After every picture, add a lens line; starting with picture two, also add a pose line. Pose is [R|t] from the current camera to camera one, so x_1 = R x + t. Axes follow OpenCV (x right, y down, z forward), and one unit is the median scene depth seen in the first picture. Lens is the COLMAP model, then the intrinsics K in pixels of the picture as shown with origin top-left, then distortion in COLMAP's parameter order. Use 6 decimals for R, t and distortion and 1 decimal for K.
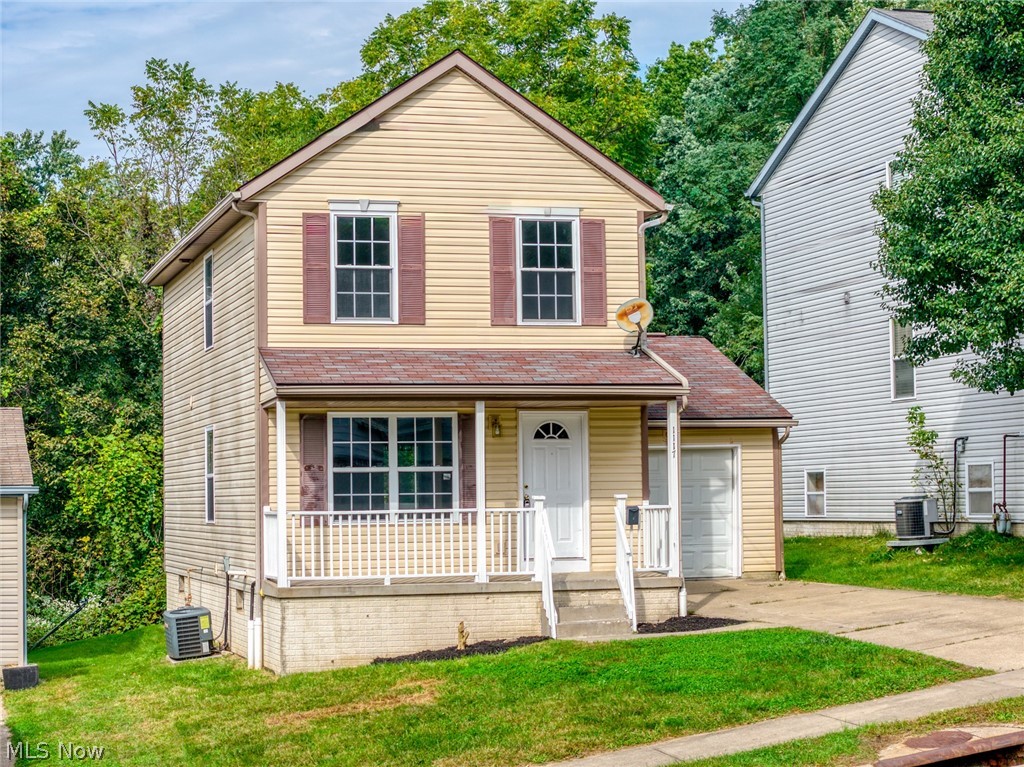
lens RADIAL K [[2067.7, 0, 512.0], [0, 2067.7, 383.5], [0, 0, 1]] dist [-0.253846, 1.801234]
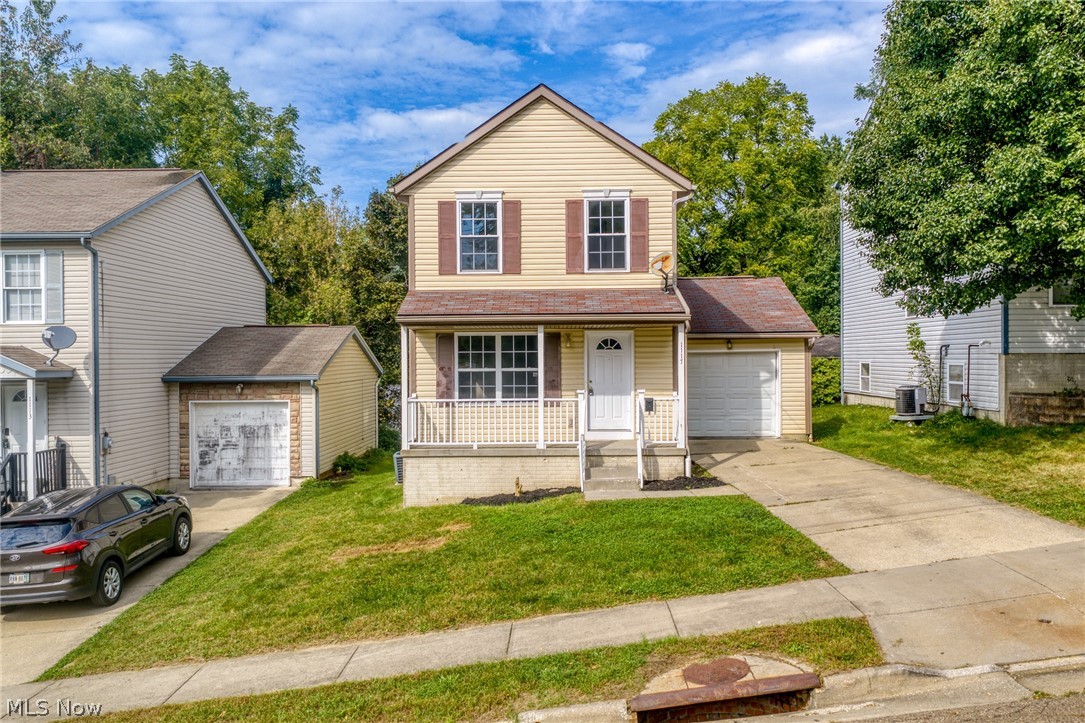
lens RADIAL K [[913.4, 0, 542.5], [0, 913.4, 361.5], [0, 0, 1]] dist [0.066460, -0.107169]
pose [[0.951866, 0.009362, -0.306370, 0.176138], [0.010580, 0.997934, 0.063366, -0.006632], [0.306330, -0.063557, 0.949801, 0.364740]]
